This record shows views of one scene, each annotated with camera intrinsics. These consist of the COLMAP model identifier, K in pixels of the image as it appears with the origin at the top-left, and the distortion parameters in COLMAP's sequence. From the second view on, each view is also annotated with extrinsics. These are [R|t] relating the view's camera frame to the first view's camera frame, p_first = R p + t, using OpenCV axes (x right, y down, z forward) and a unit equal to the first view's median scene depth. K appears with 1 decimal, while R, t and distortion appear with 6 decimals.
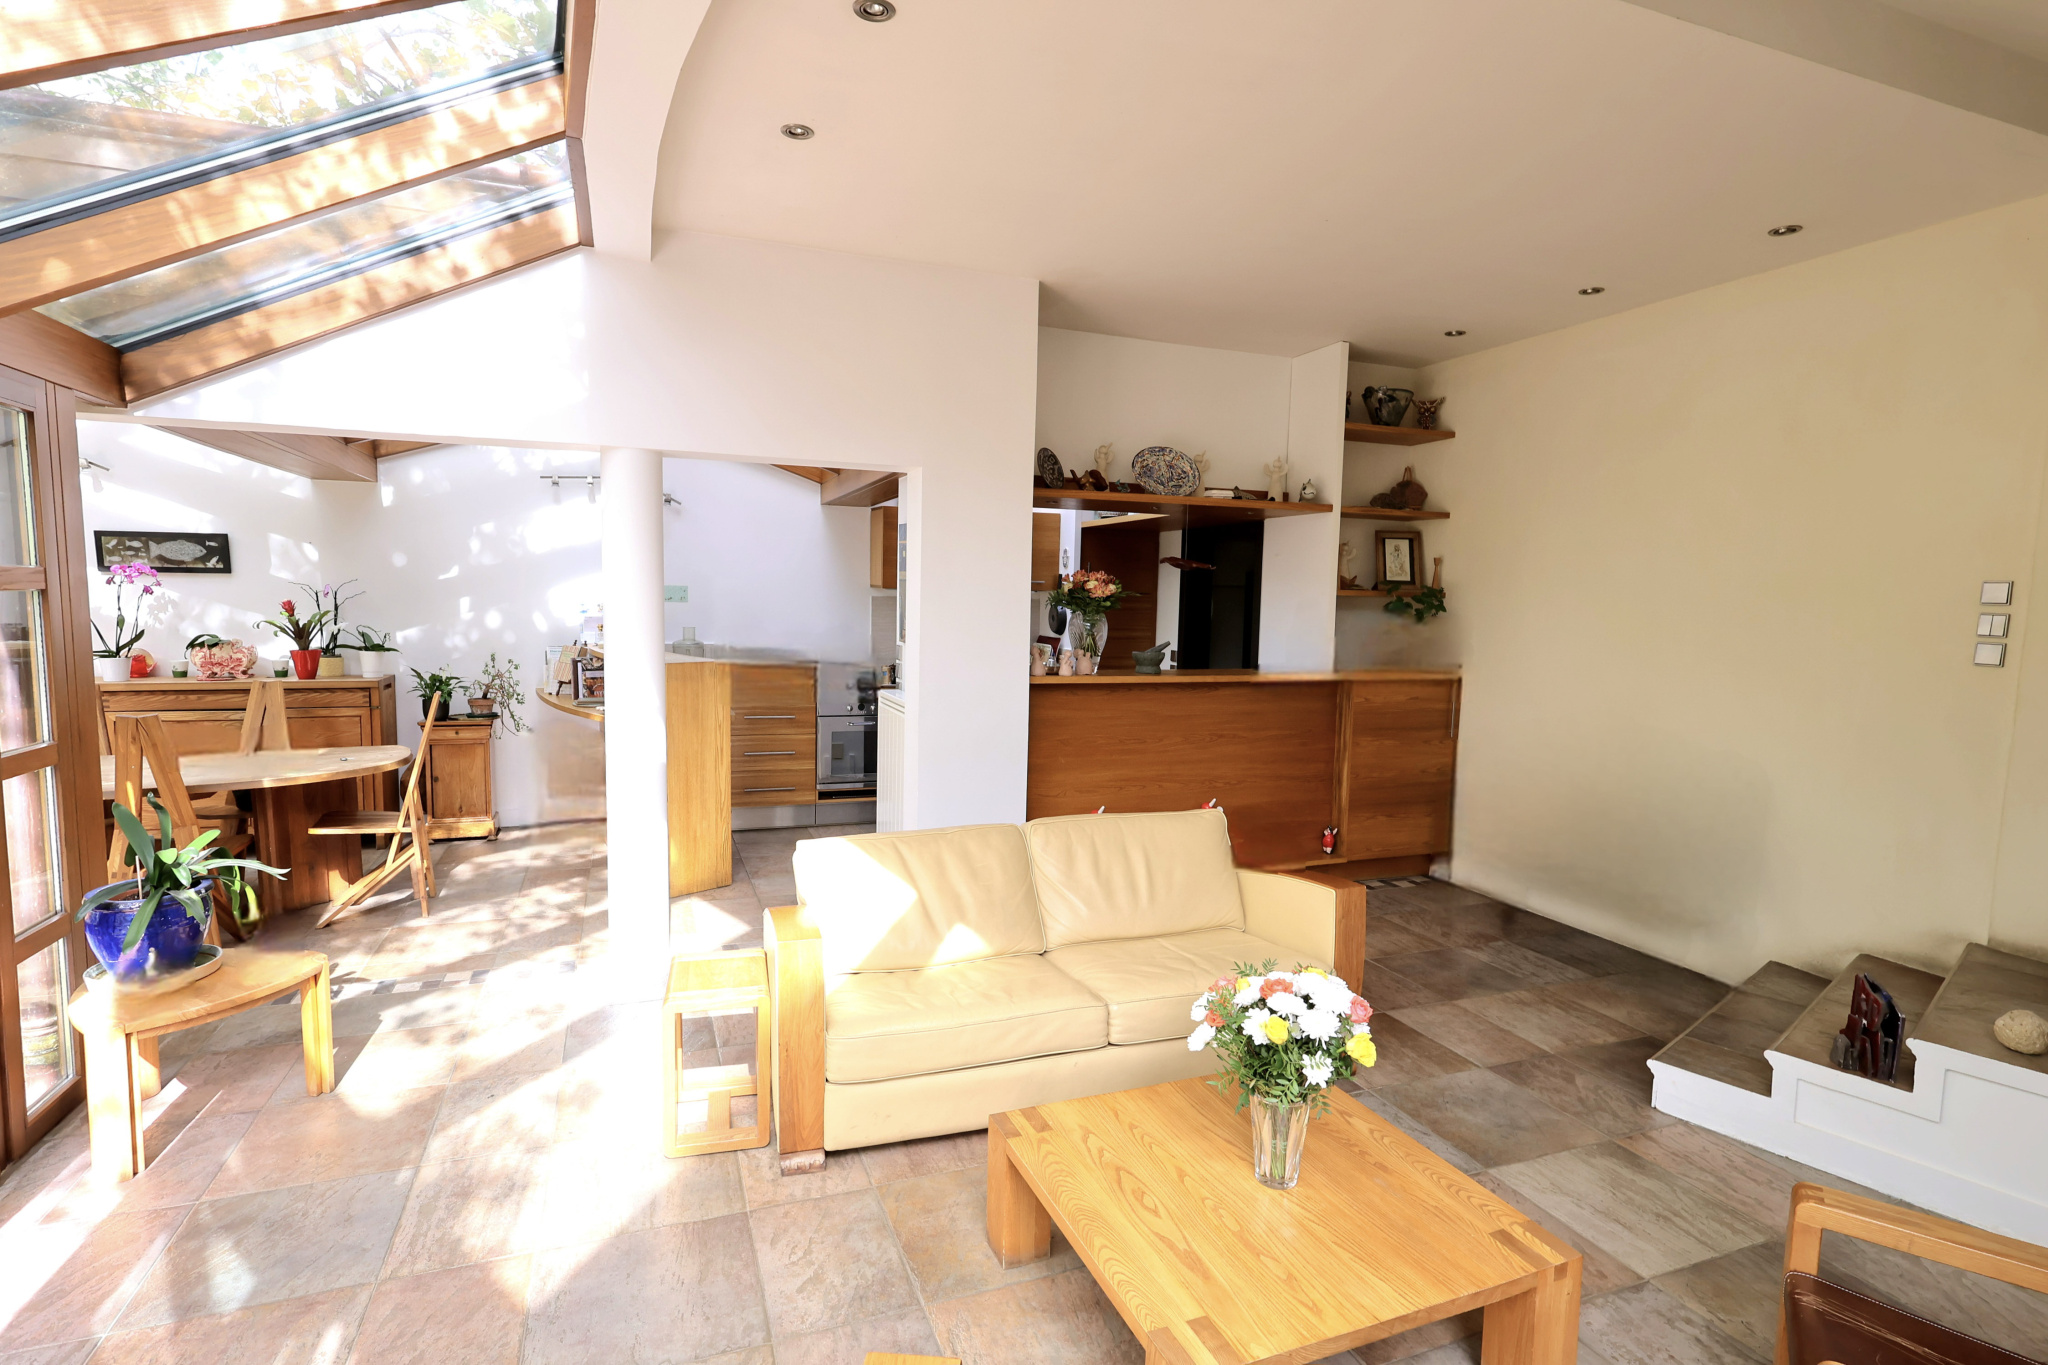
lens RADIAL K [[1025.9, 0, 1021.2], [0, 1025.9, 680.5], [0, 0, 1]] dist [0.002058, 0.000108]
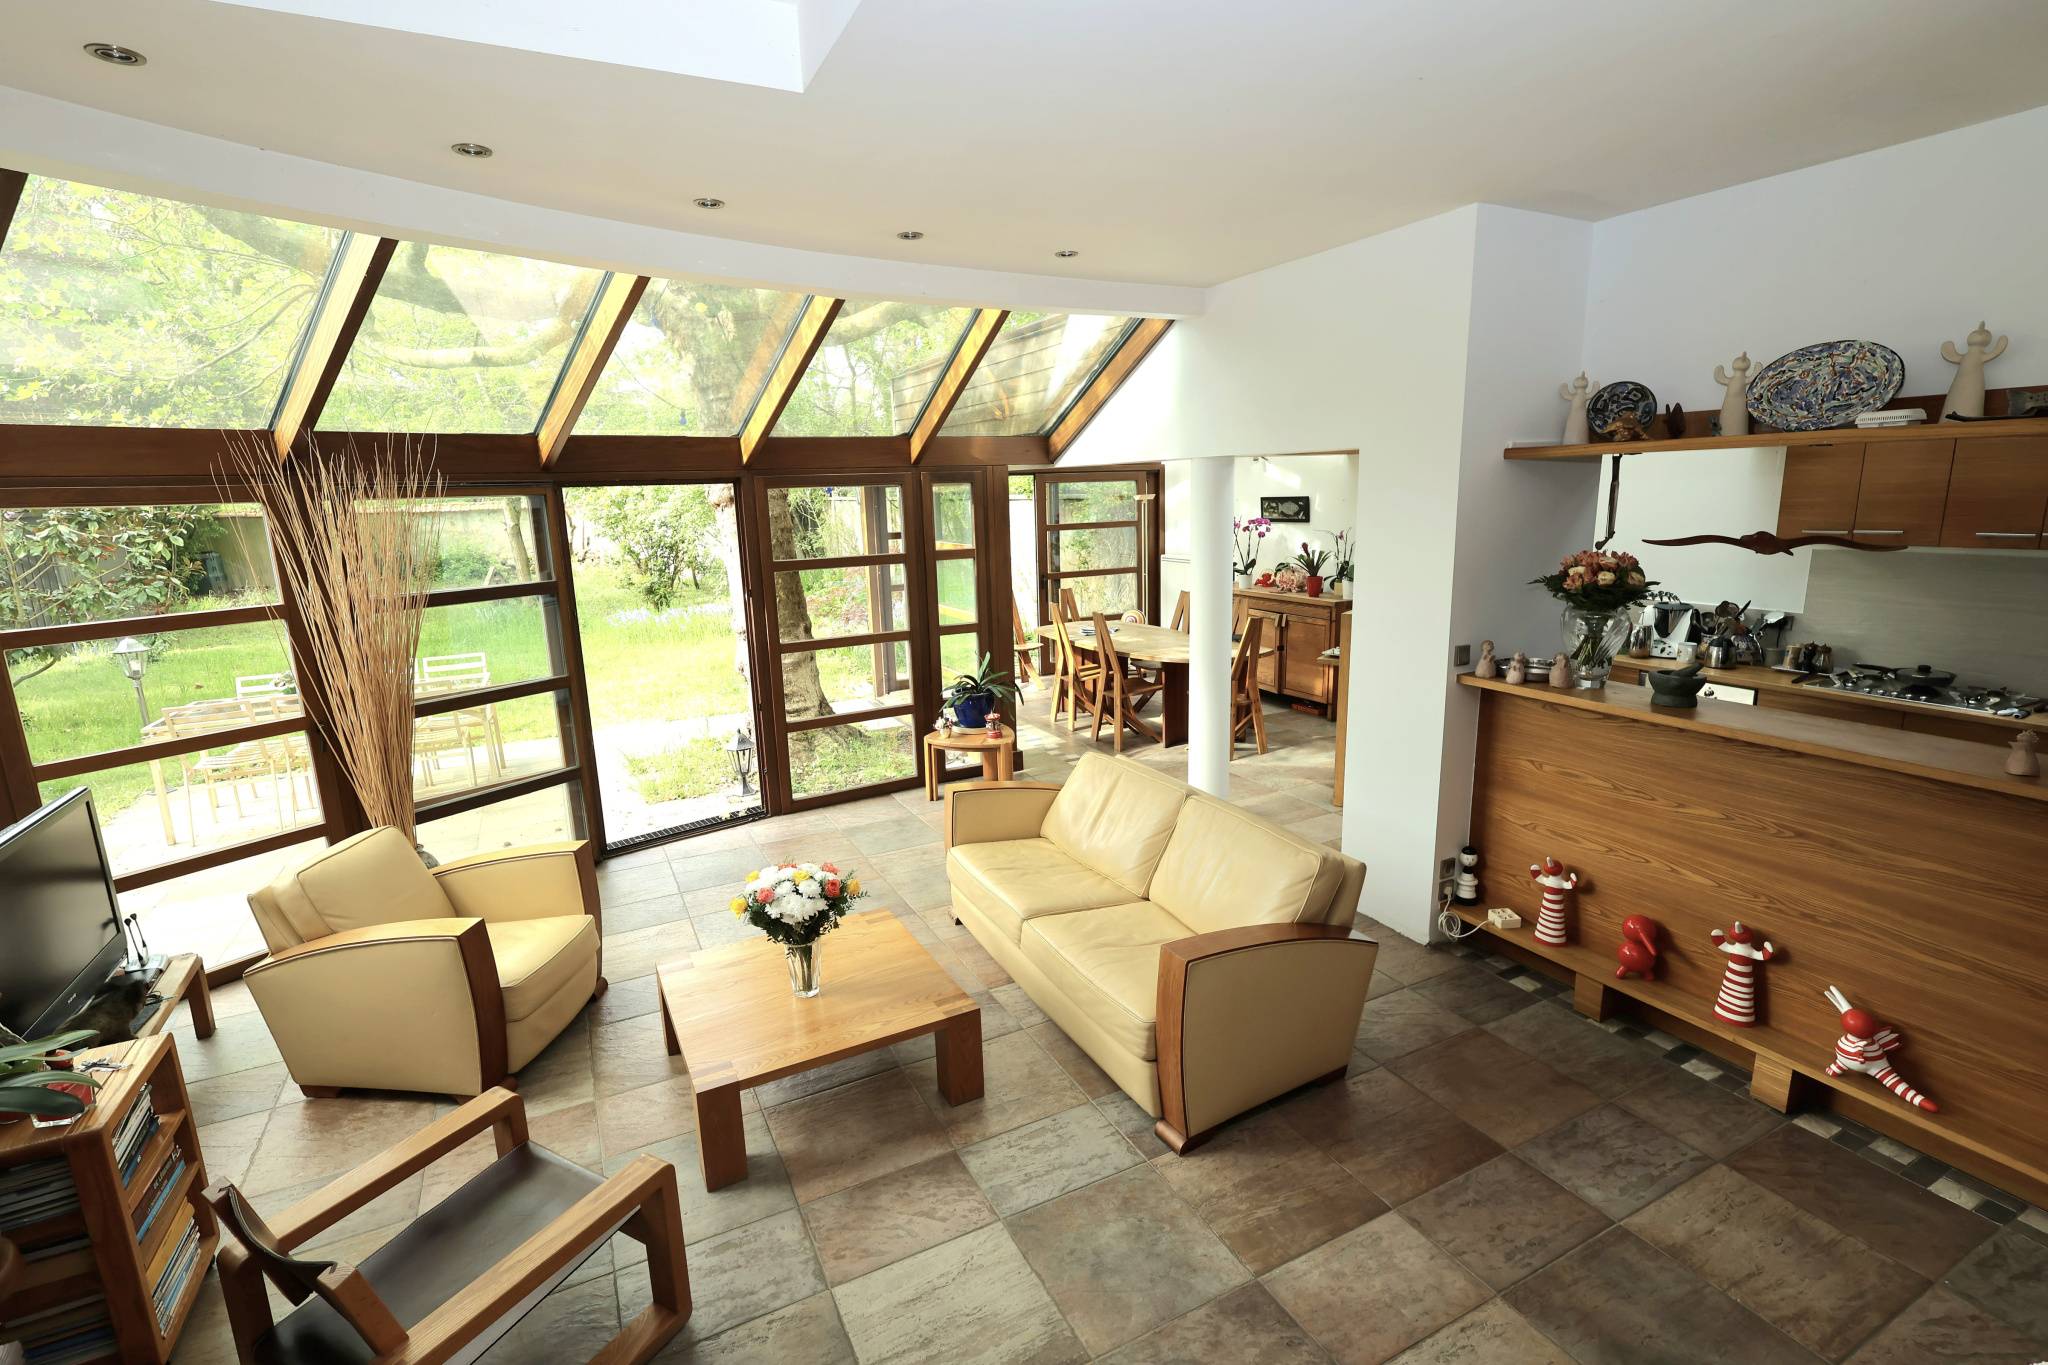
lens RADIAL K [[942.5, 0, 1023.2], [0, 942.5, 680.9], [0, 0, 1]] dist [-0.002024, -0.000228]
pose [[0.102653, 0.180534, -0.978197, 0.608117], [-0.071059, 0.982211, 0.173818, -0.087988], [0.992176, 0.051666, 0.113655, 0.441516]]
